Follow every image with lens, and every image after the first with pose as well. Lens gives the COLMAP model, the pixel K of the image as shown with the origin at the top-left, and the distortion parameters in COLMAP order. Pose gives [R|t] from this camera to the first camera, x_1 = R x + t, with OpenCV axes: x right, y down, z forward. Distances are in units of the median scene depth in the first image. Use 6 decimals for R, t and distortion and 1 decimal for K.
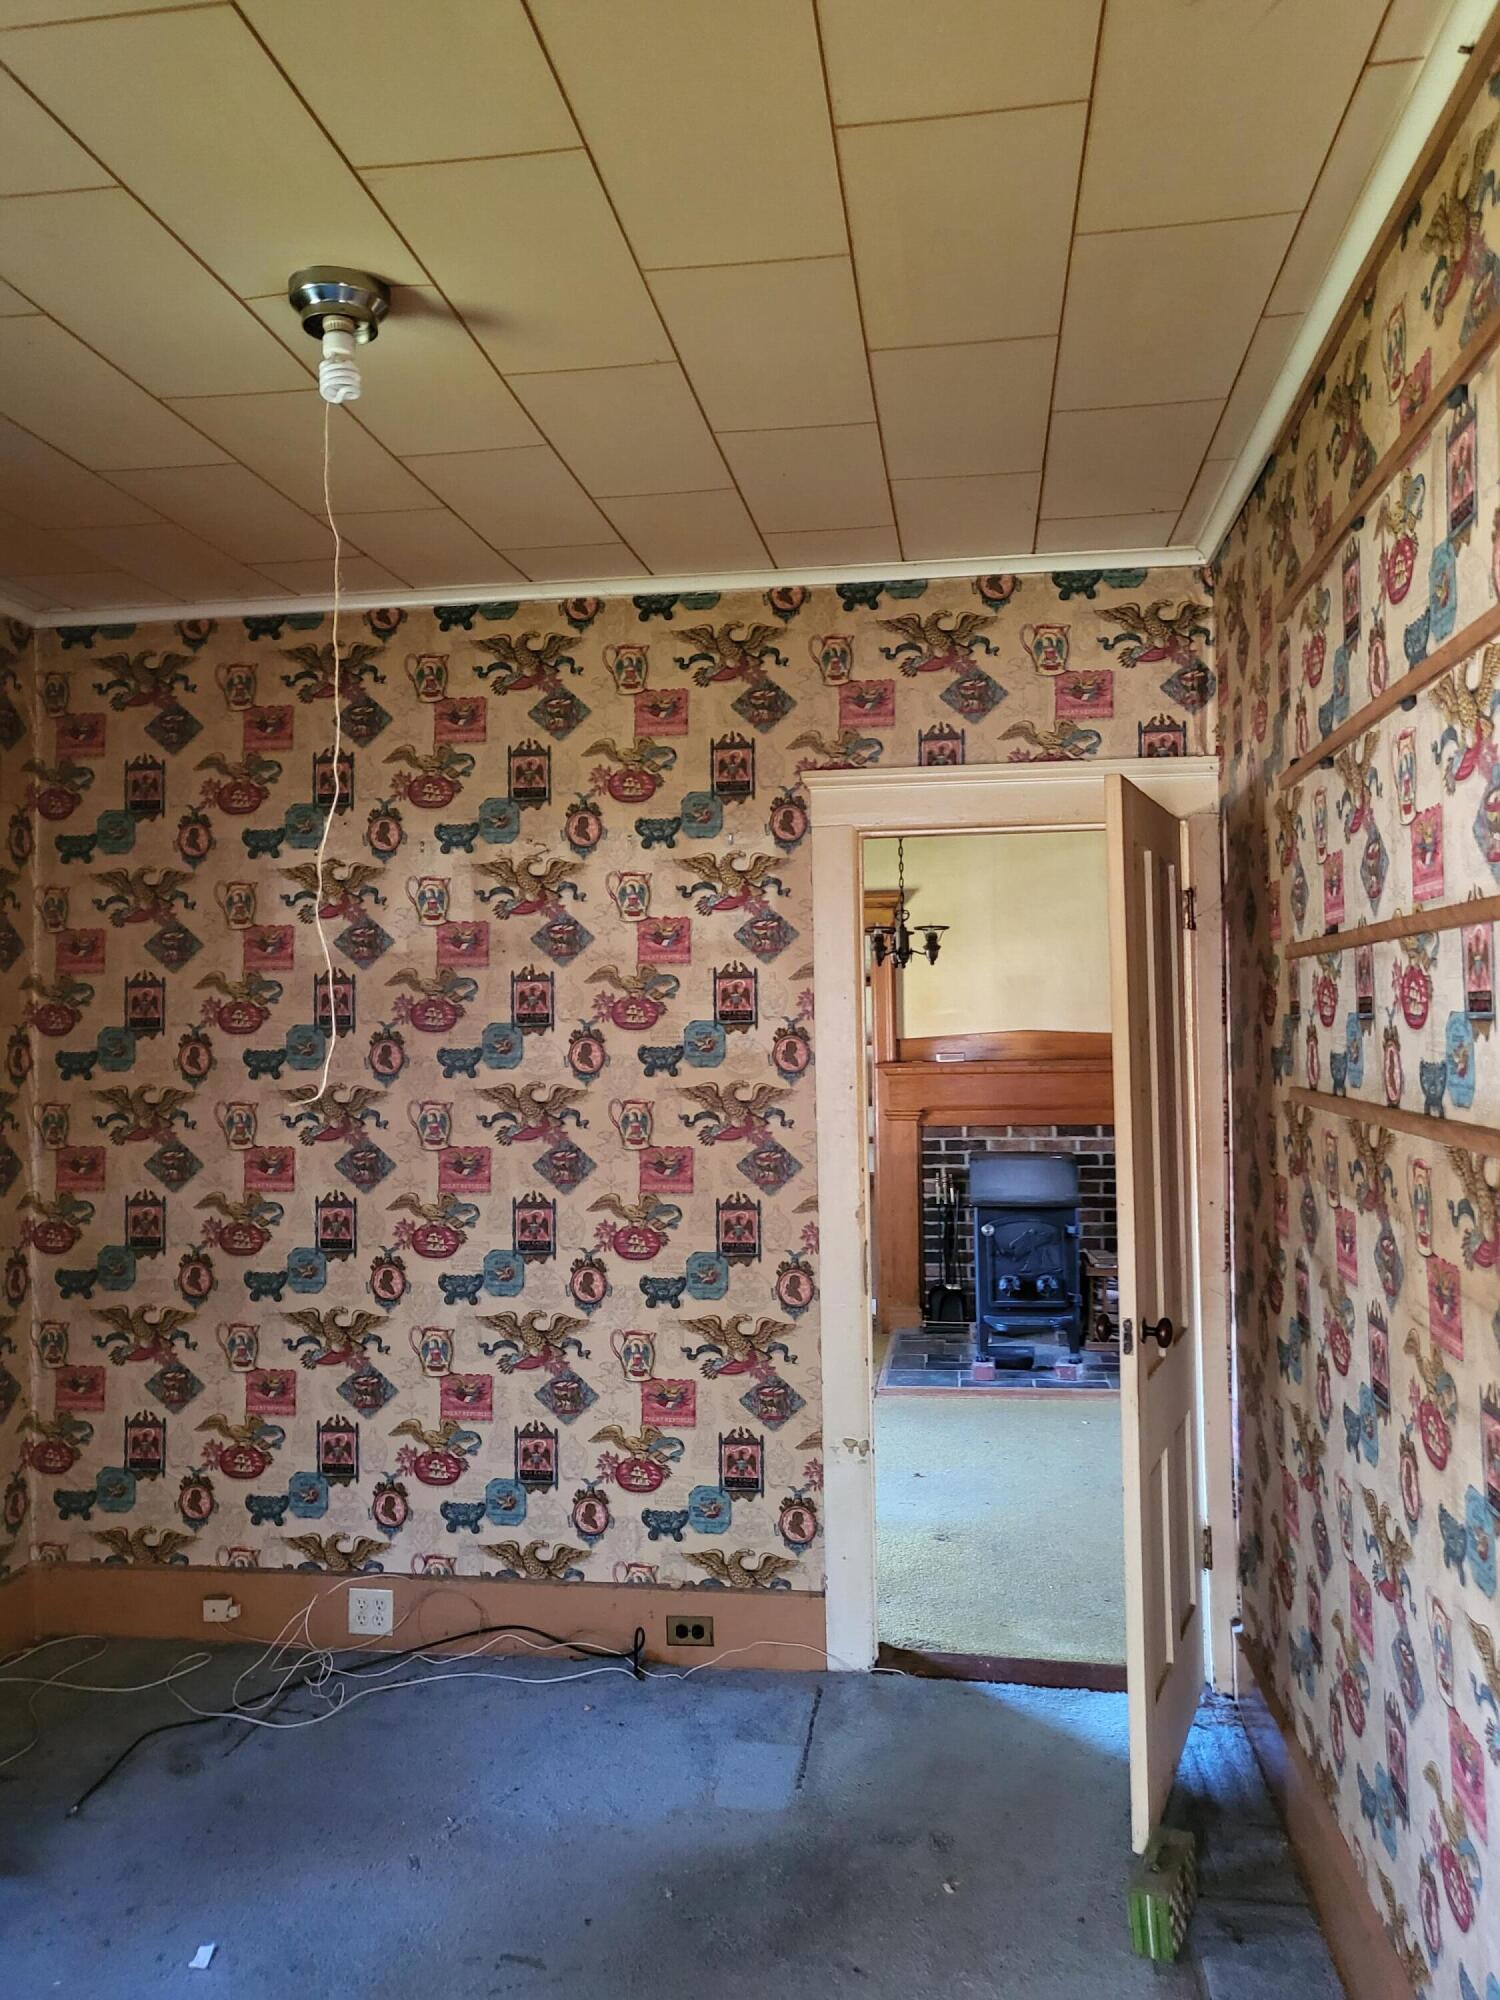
lens RADIAL K [[1540.1, 0, 750.7], [0, 1540.1, 997.1], [0, 0, 1]] dist [-0.009905, 0.001037]
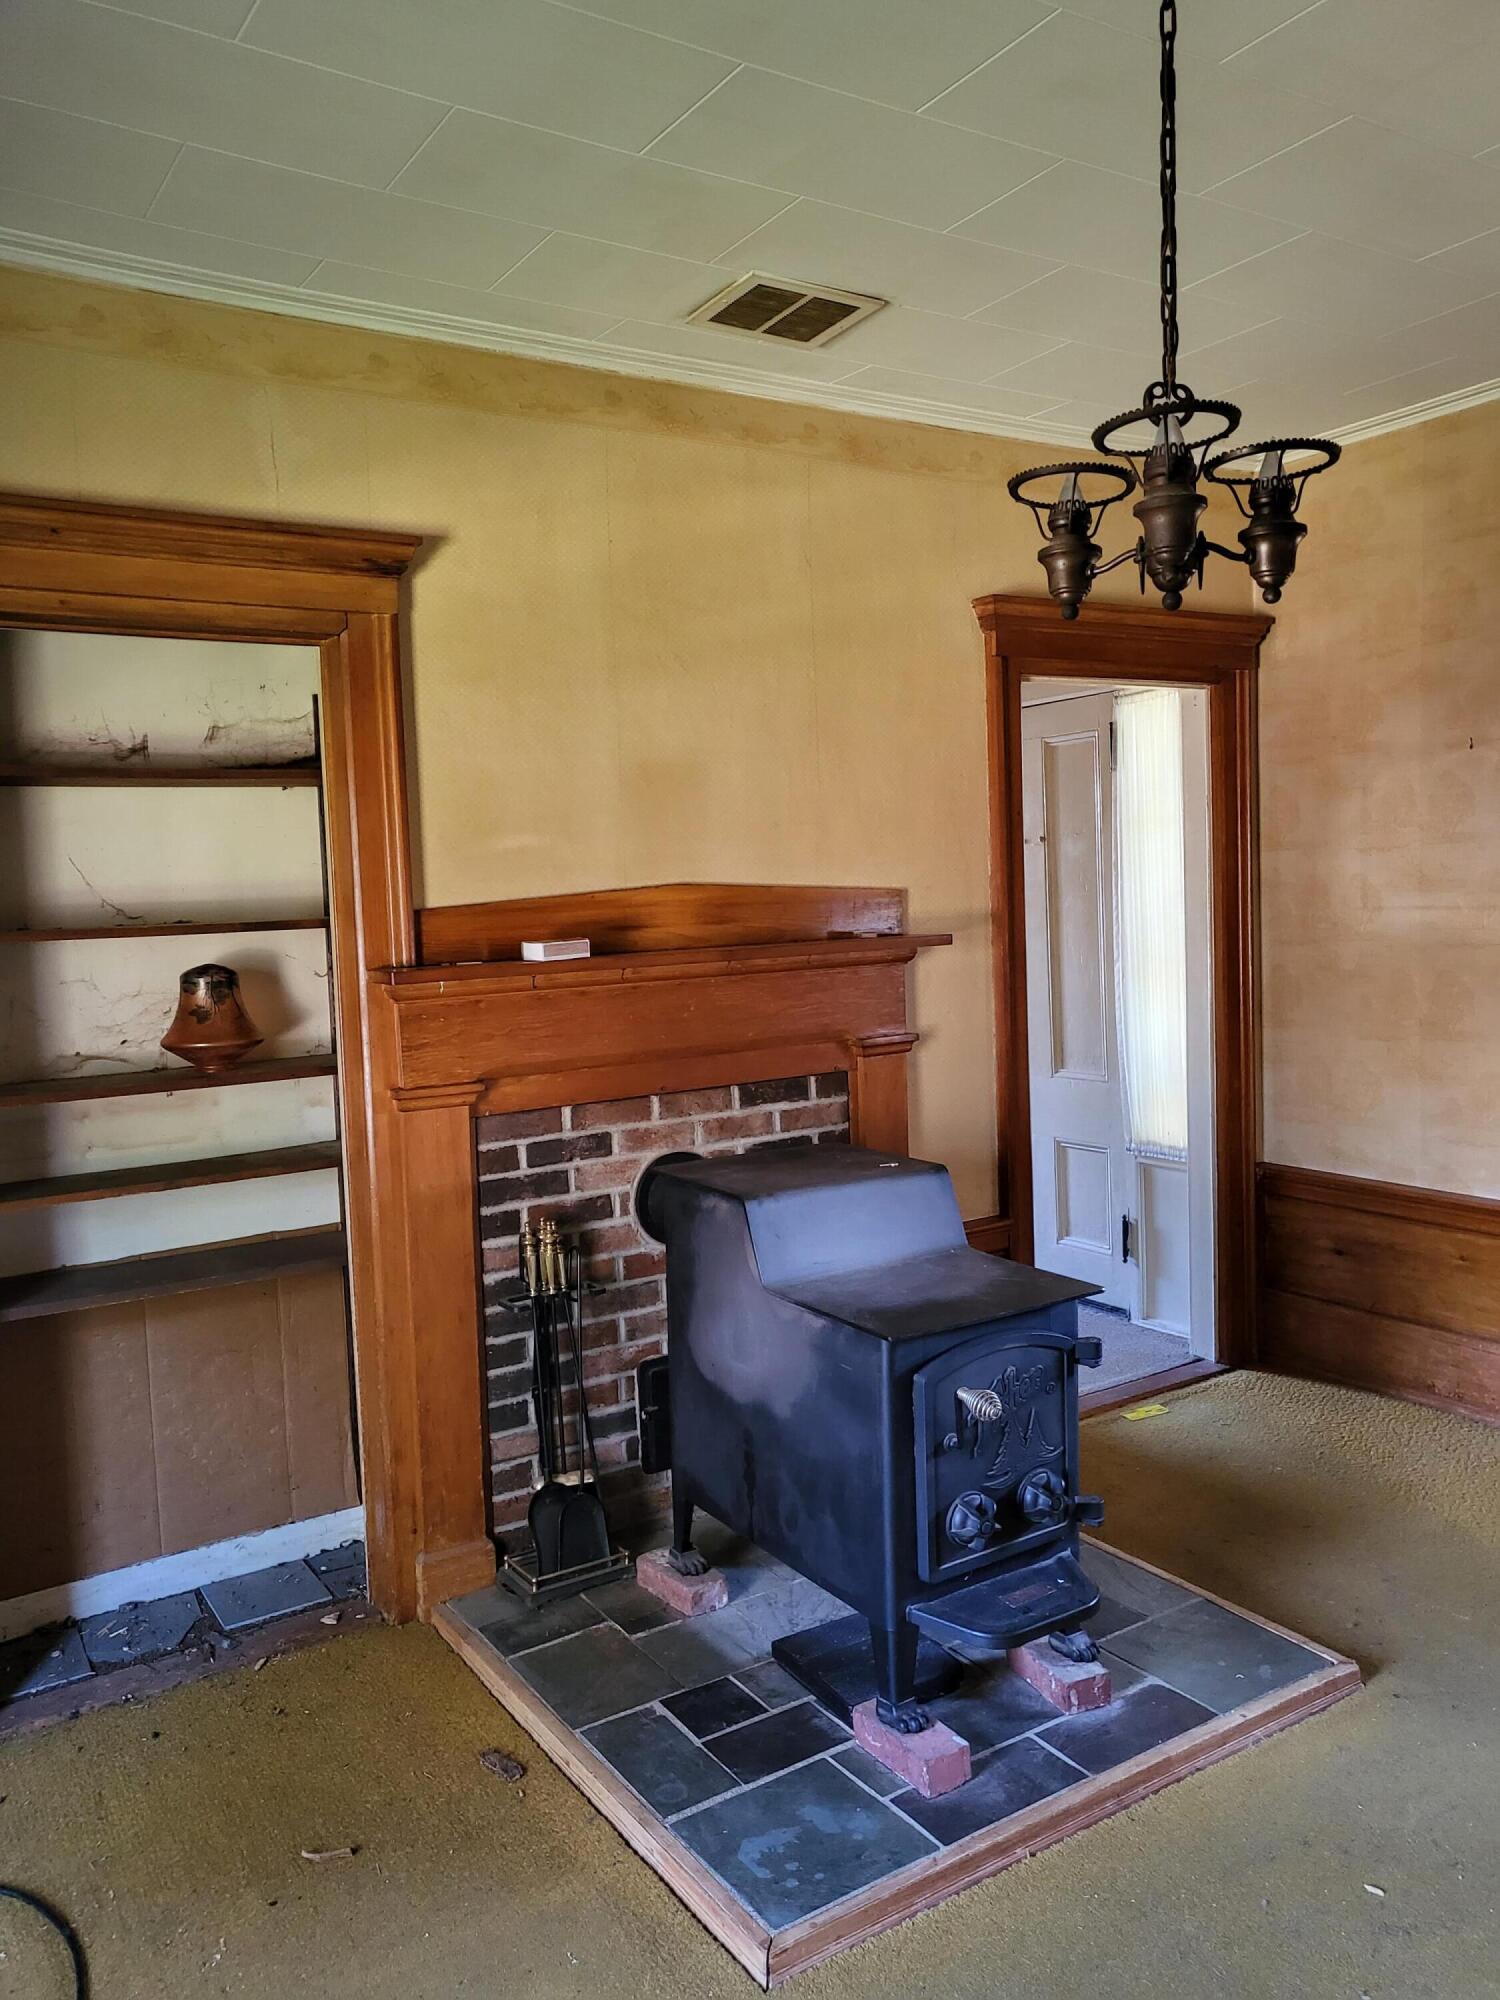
lens RADIAL K [[1540.1, 0, 751.1], [0, 1540.1, 1002.5], [0, 0, 1]] dist [-0.009905, 0.001037]
pose [[0.742685, -0.064688, 0.666510, -0.110171], [0.011196, 0.996384, 0.084228, 0.018611], [-0.669548, -0.055092, 0.740723, 0.643513]]
